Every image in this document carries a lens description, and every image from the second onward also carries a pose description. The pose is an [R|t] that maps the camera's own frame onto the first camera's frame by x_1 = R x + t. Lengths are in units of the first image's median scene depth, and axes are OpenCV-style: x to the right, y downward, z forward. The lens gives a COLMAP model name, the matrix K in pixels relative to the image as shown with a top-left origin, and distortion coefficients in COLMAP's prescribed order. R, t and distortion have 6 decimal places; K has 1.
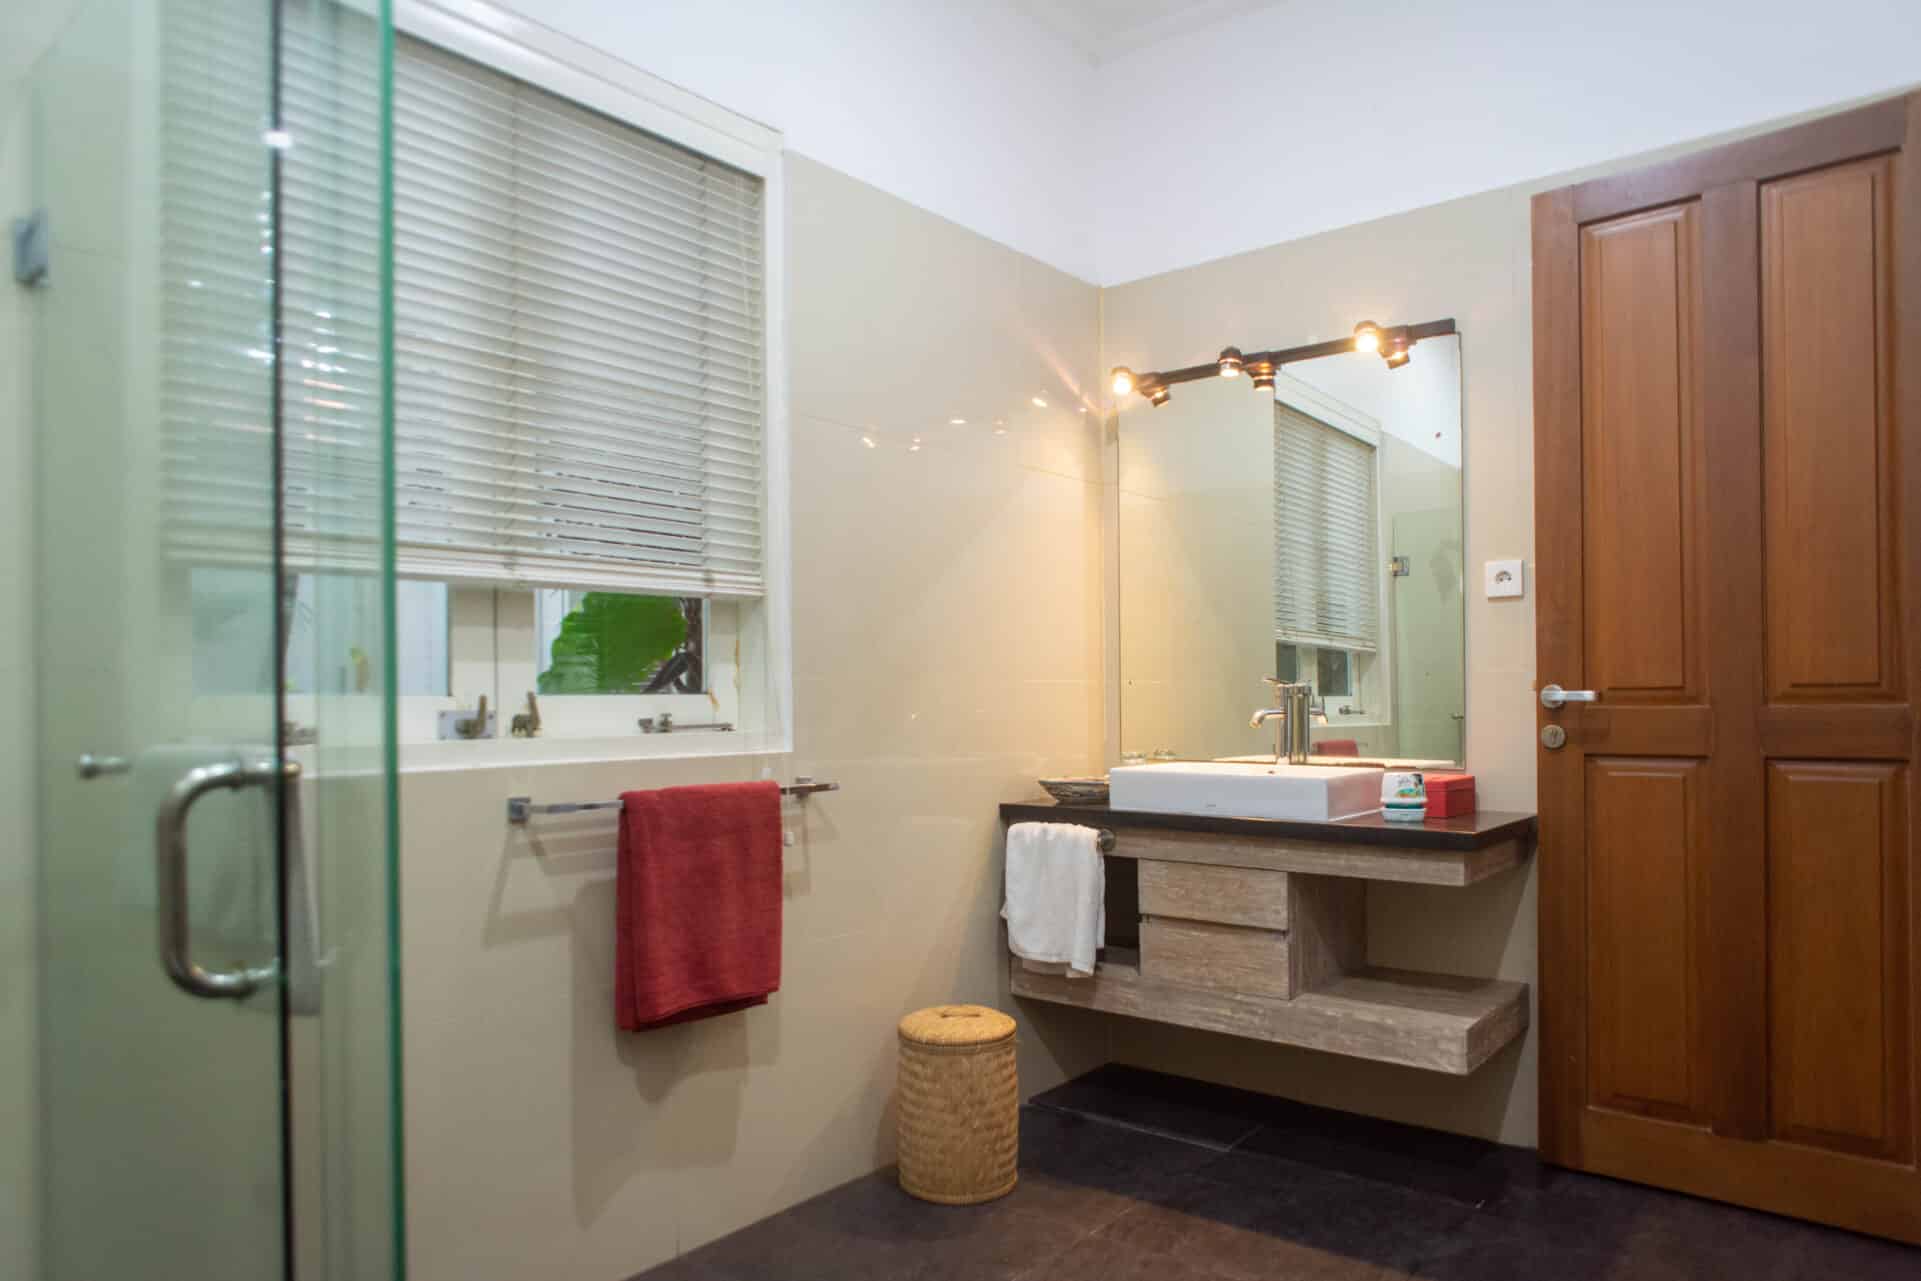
lens RADIAL K [[1258.1, 0, 958.6], [0, 1258.1, 694.6], [0, 0, 1]] dist [-0.005202, -0.024651]
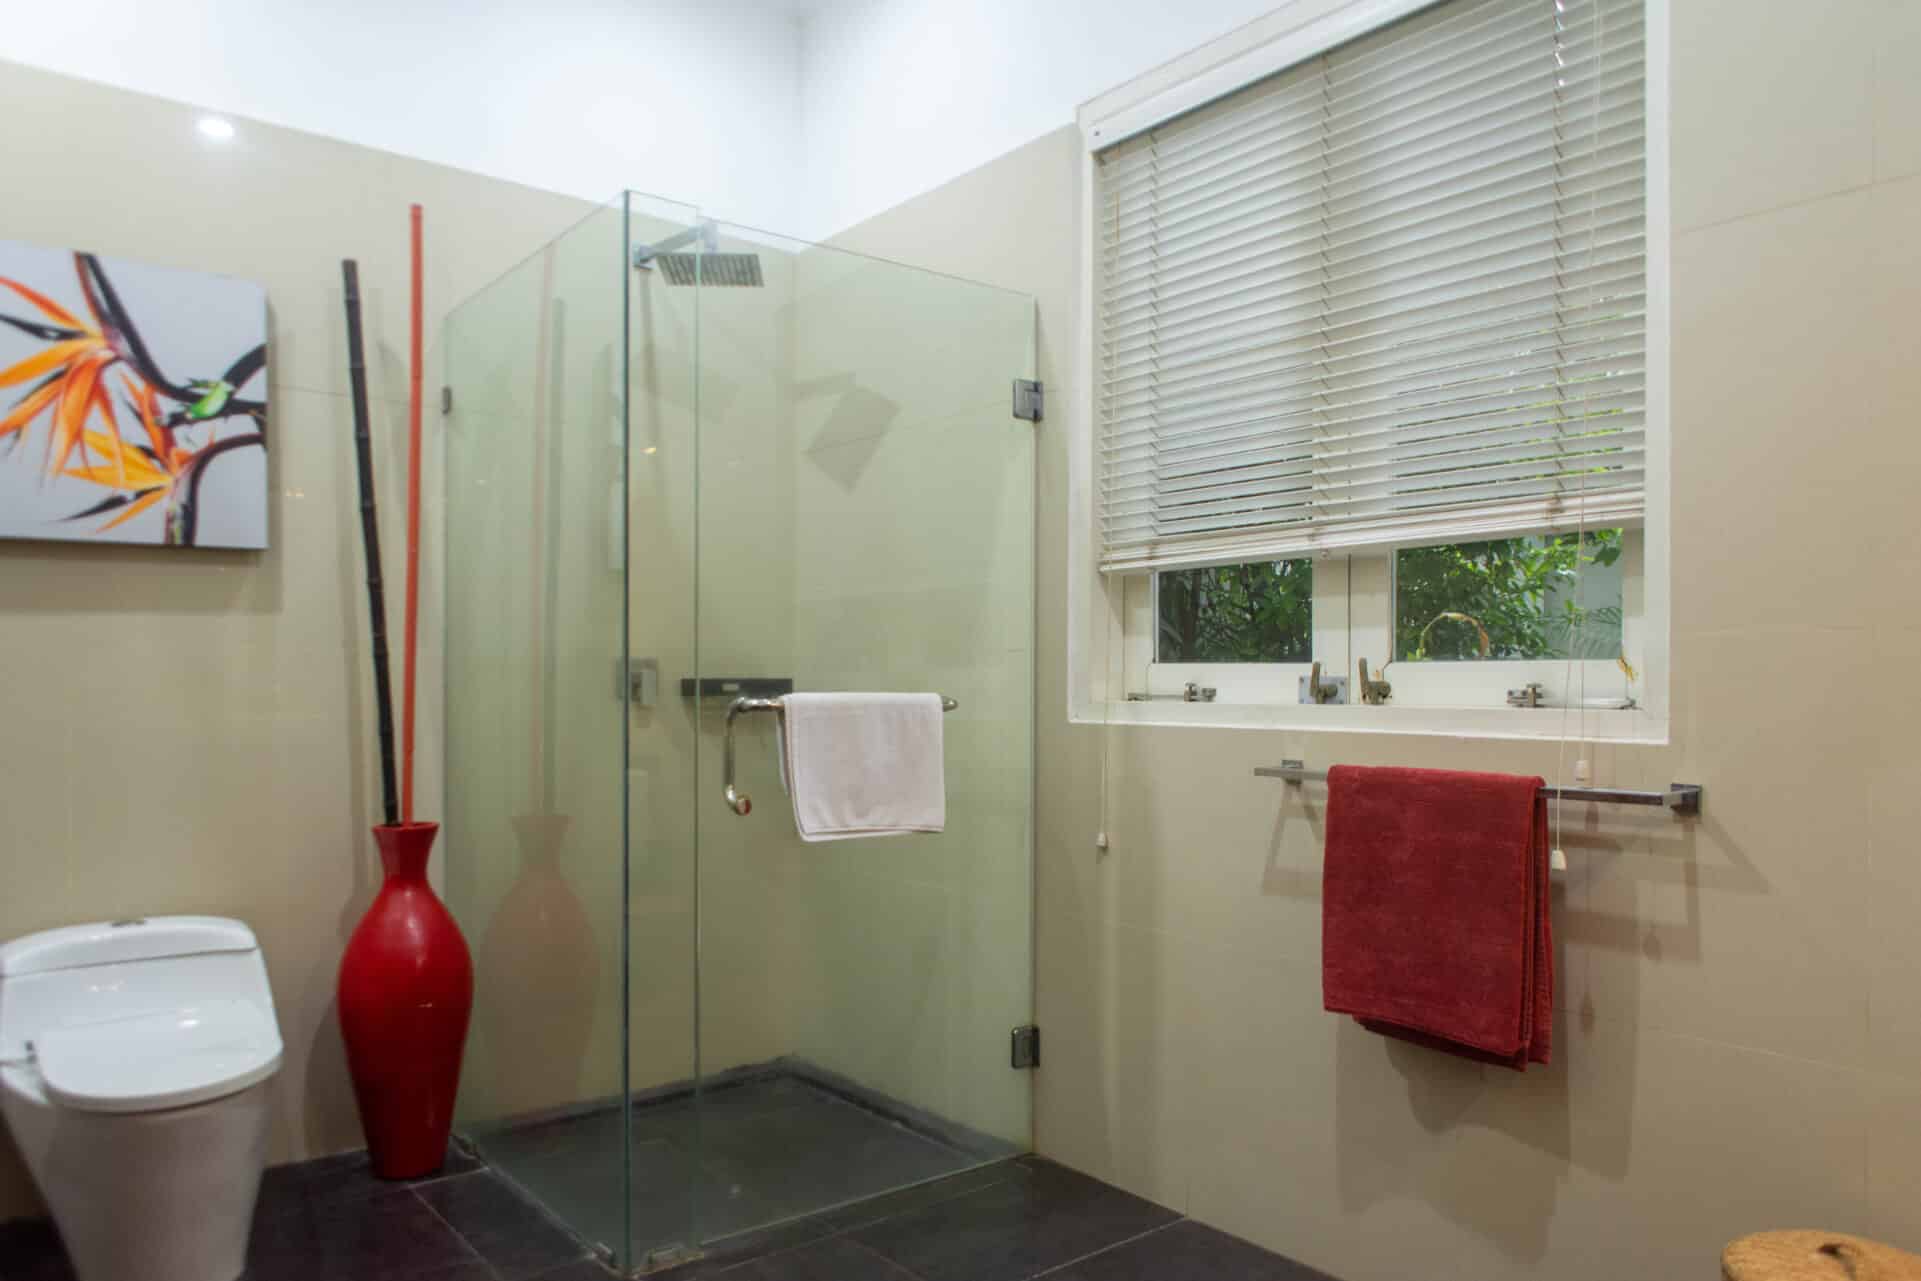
lens RADIAL K [[1258.1, 0, 958.6], [0, 1258.1, 694.6], [0, 0, 1]] dist [-0.005202, -0.024651]
pose [[-0.186107, 0.024191, -0.982232, 0.692662], [0.007358, 0.999703, 0.023228, 0.000964], [0.982502, -0.002905, -0.186230, 0.878328]]
